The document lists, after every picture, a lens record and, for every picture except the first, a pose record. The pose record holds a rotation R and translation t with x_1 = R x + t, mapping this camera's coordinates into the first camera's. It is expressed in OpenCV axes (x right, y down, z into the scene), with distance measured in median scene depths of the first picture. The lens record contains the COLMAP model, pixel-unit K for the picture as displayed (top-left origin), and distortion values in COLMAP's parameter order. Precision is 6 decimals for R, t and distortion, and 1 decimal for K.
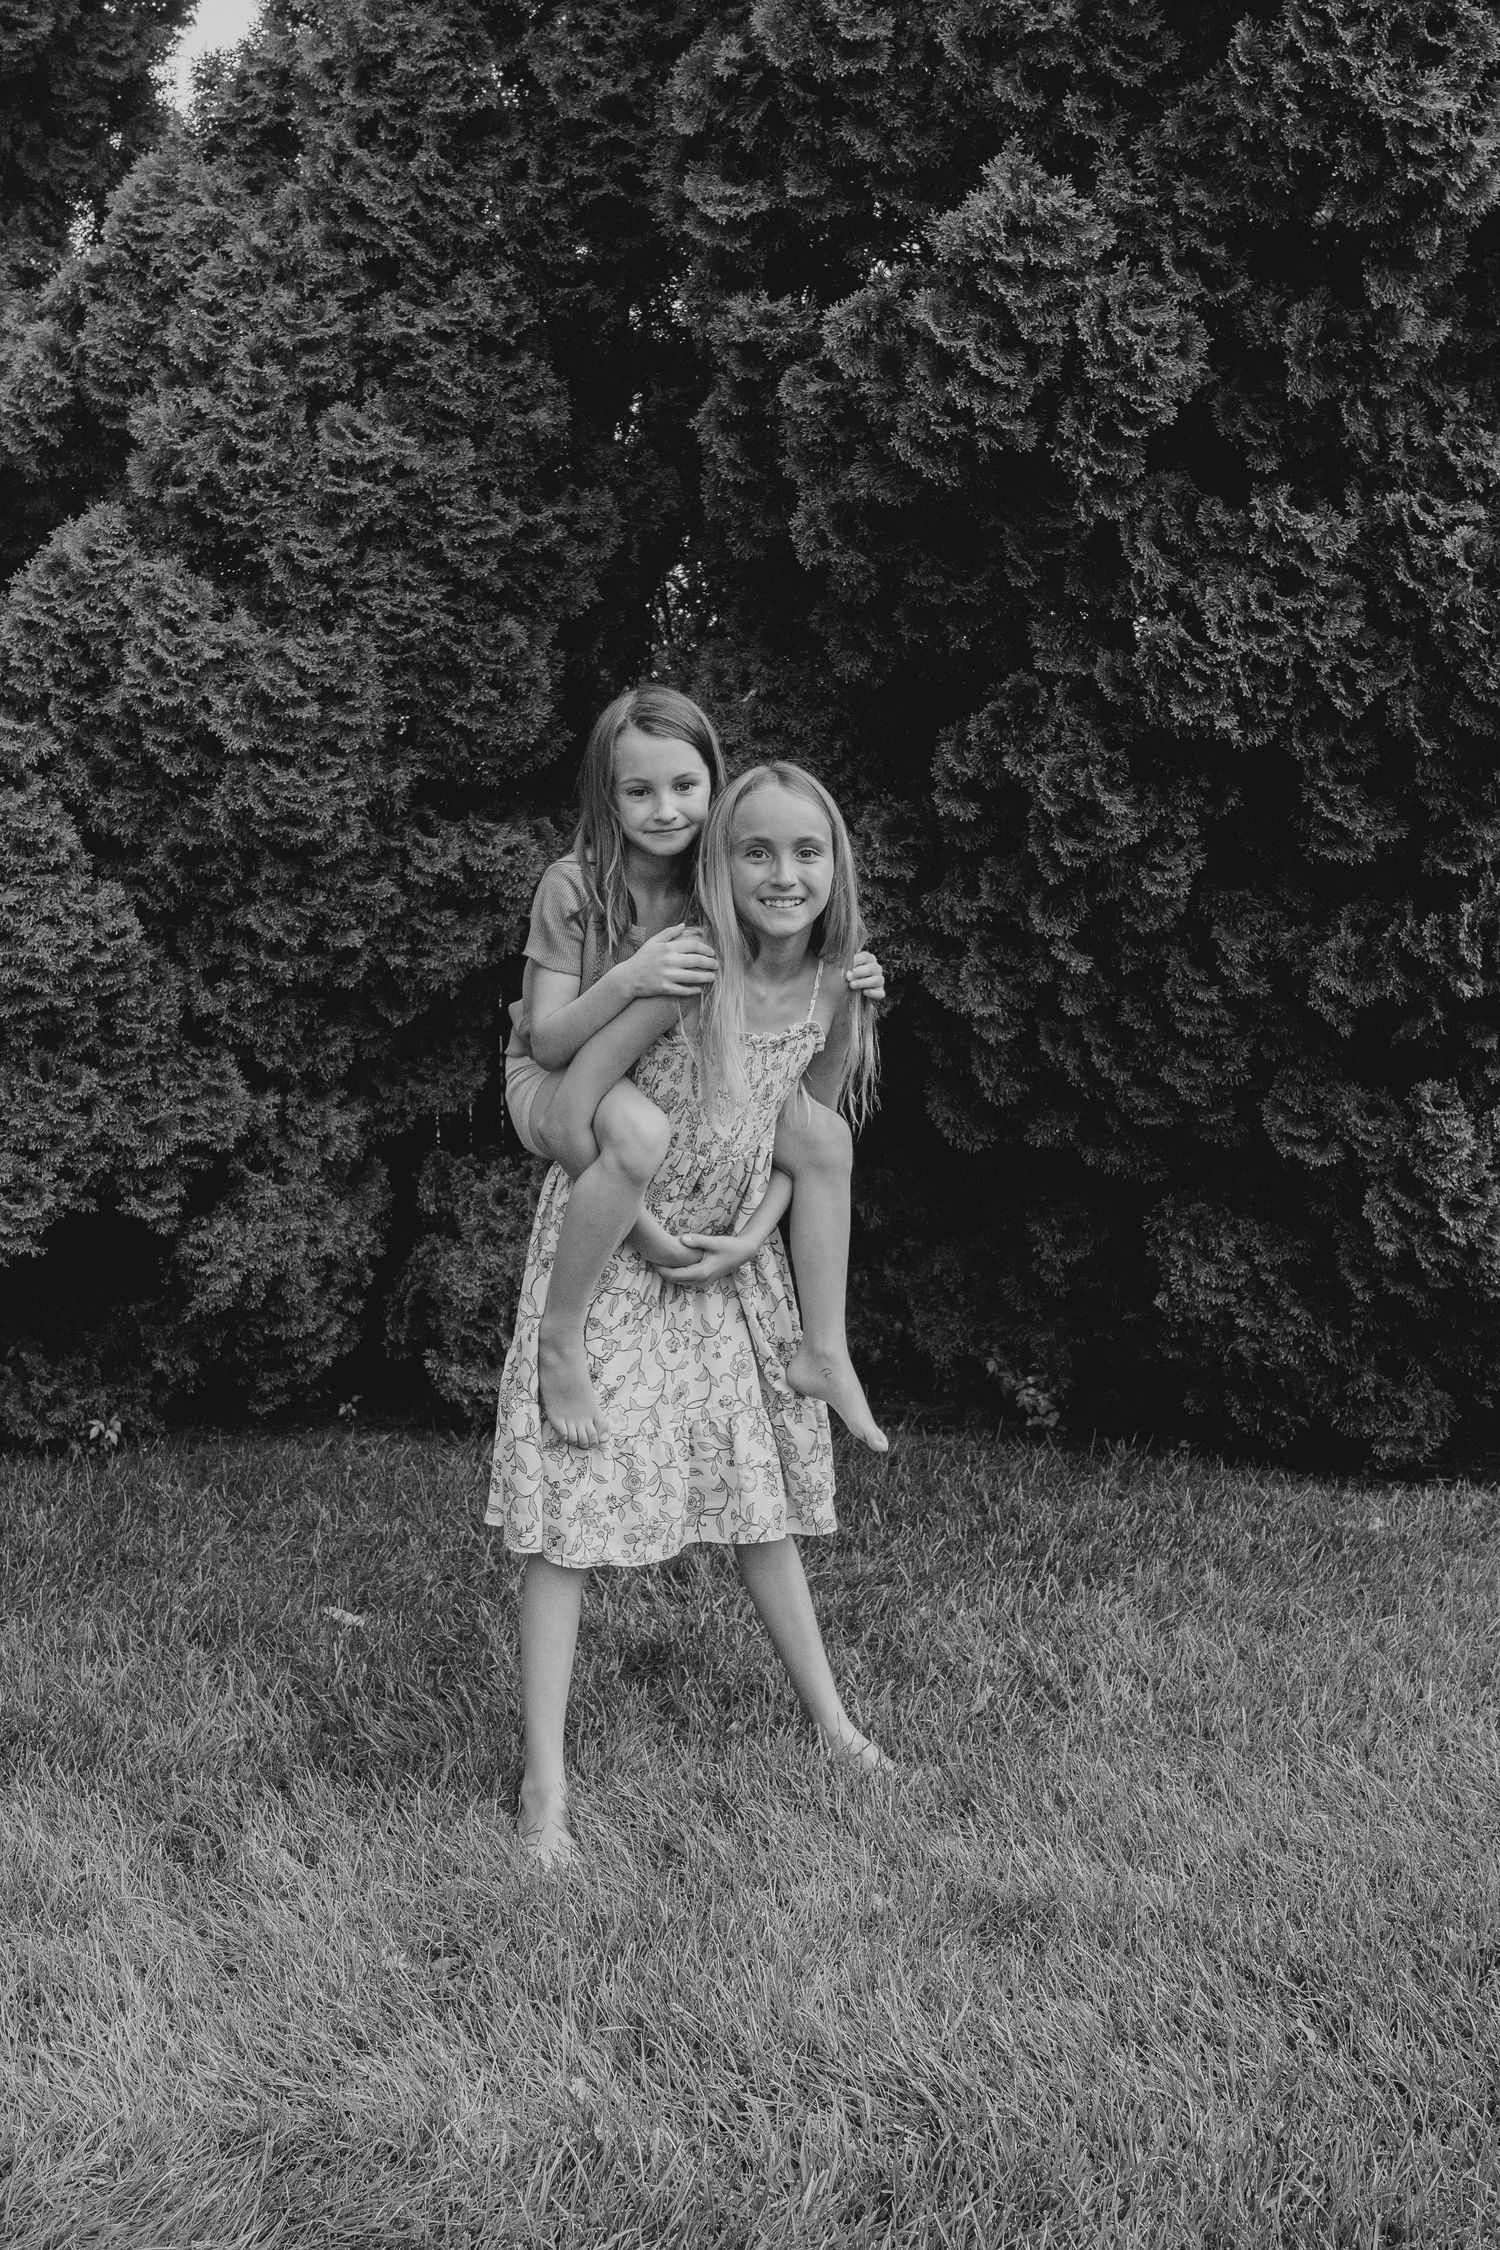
lens RADIAL K [[2324.2, 0, 692.3], [0, 2324.2, 1130.6], [0, 0, 1]] dist [0.003450, 0.000000]
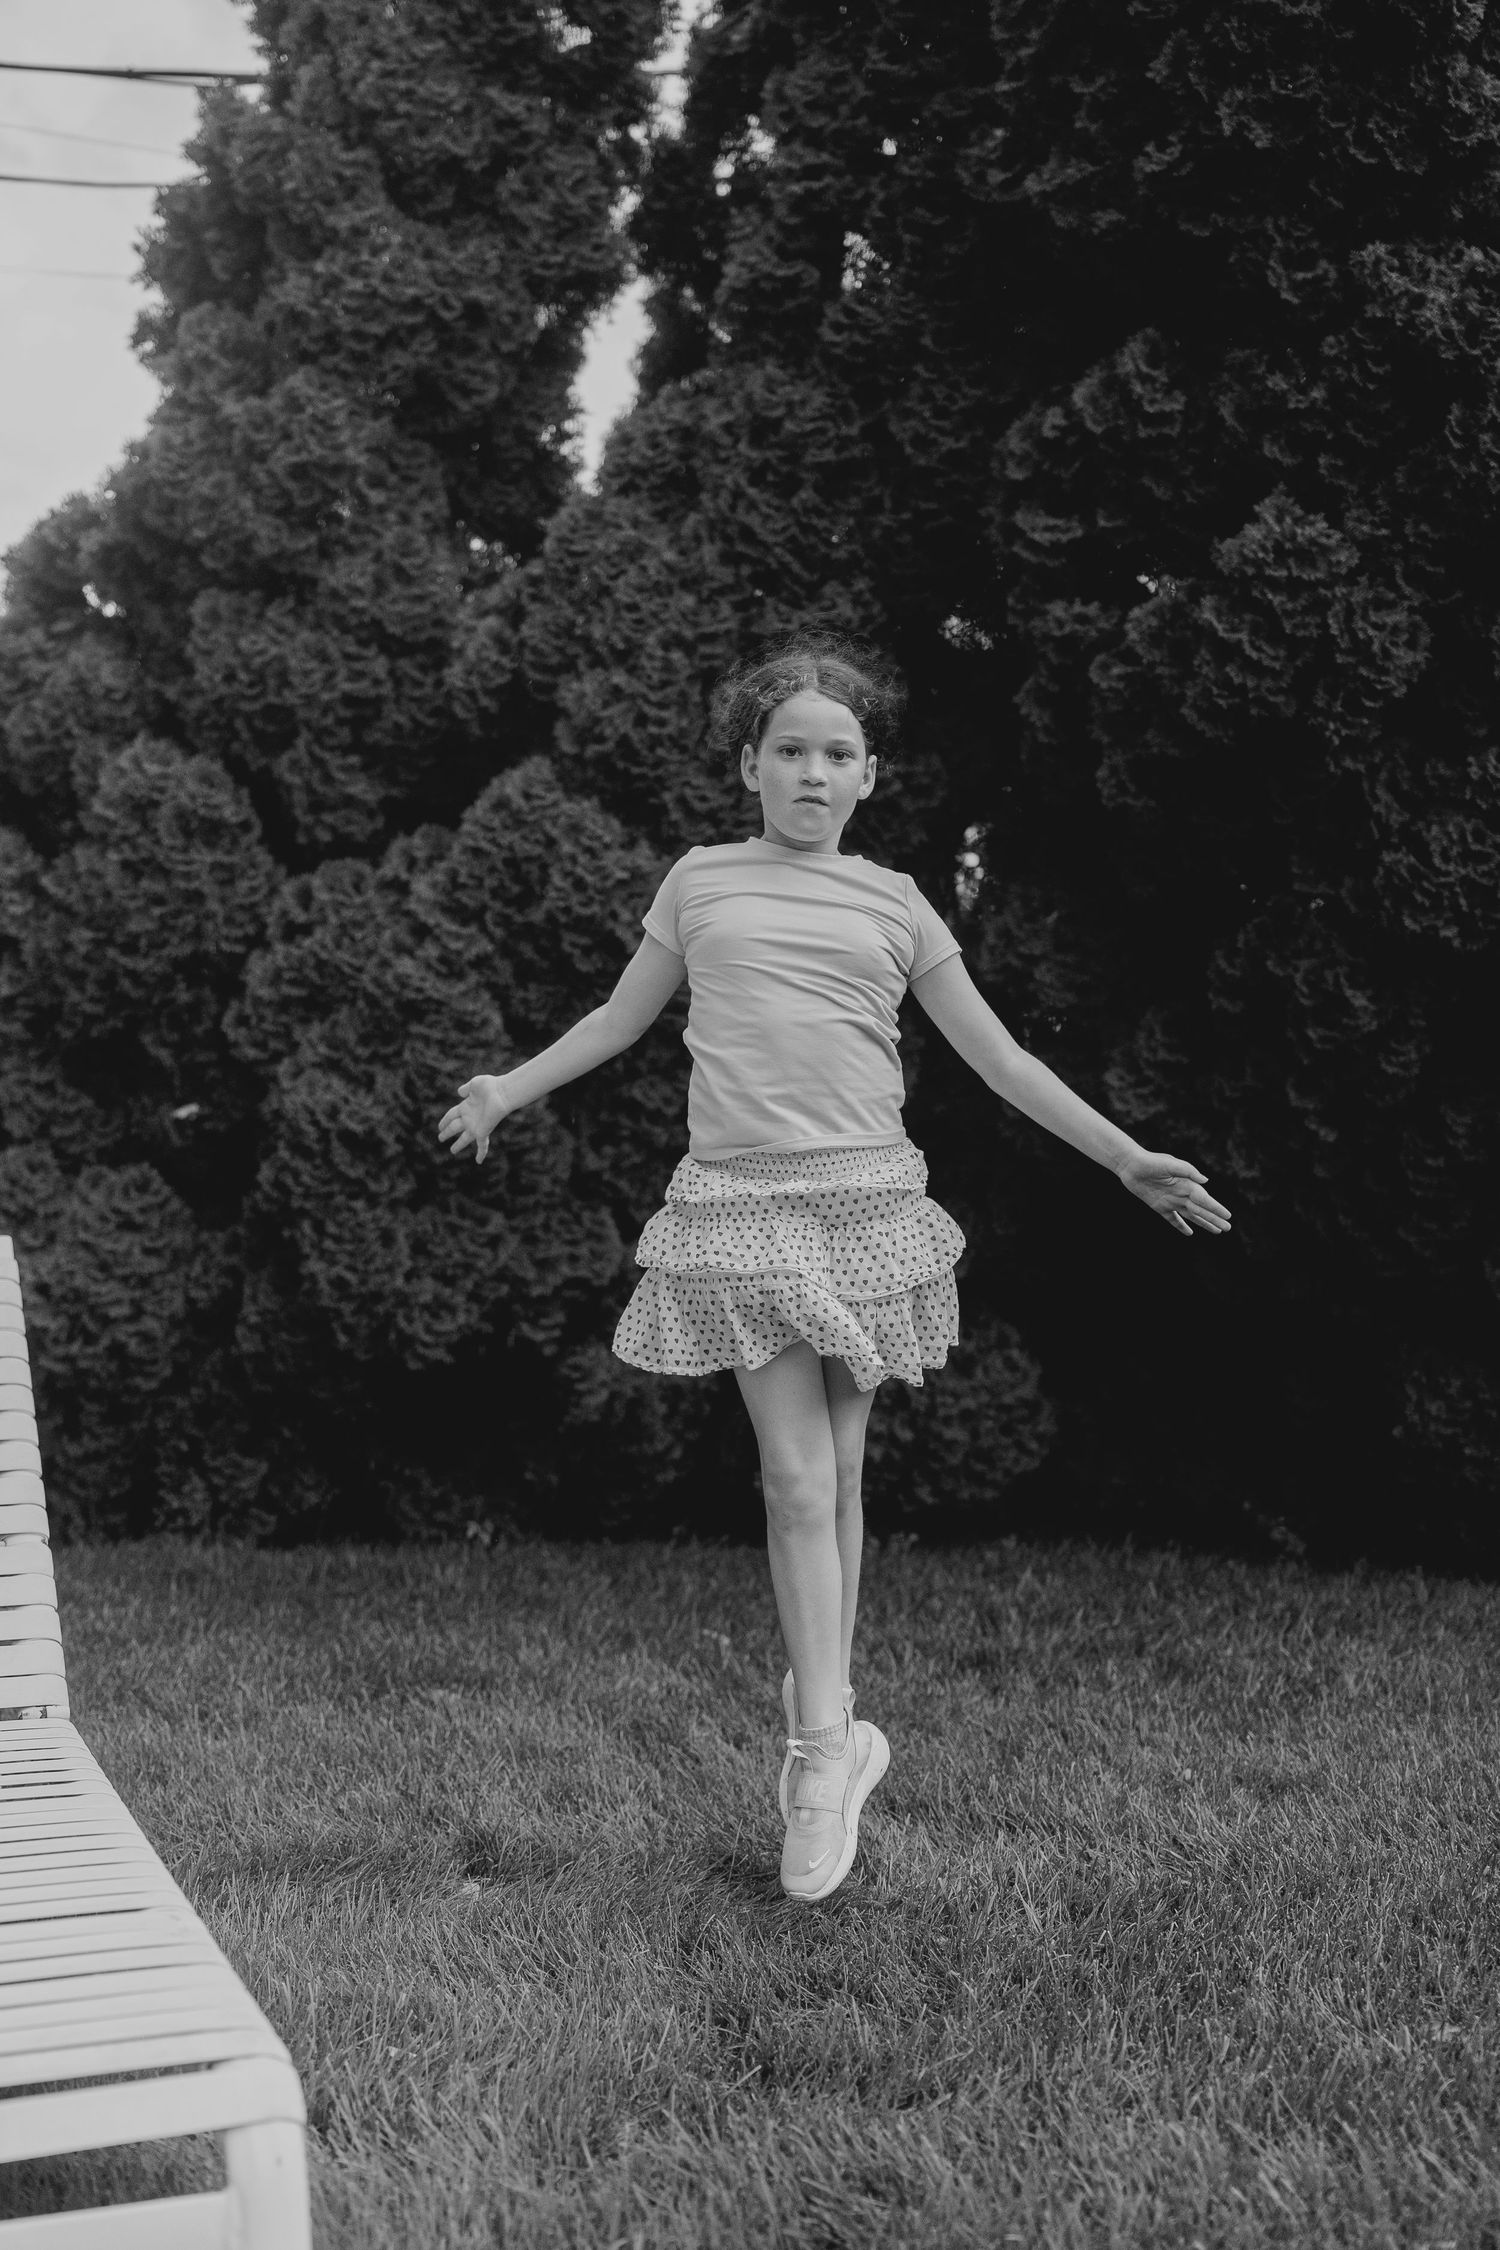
lens RADIAL K [[2437.5, 0, 730.0], [0, 2437.5, 1130.3], [0, 0, 1]] dist [0.005032, 0.000000]
pose [[0.997335, 0.023118, -0.069202, -0.054749], [-0.032272, 0.990422, -0.134250, 0.104252], [0.065435, 0.136126, 0.988528, -0.269366]]
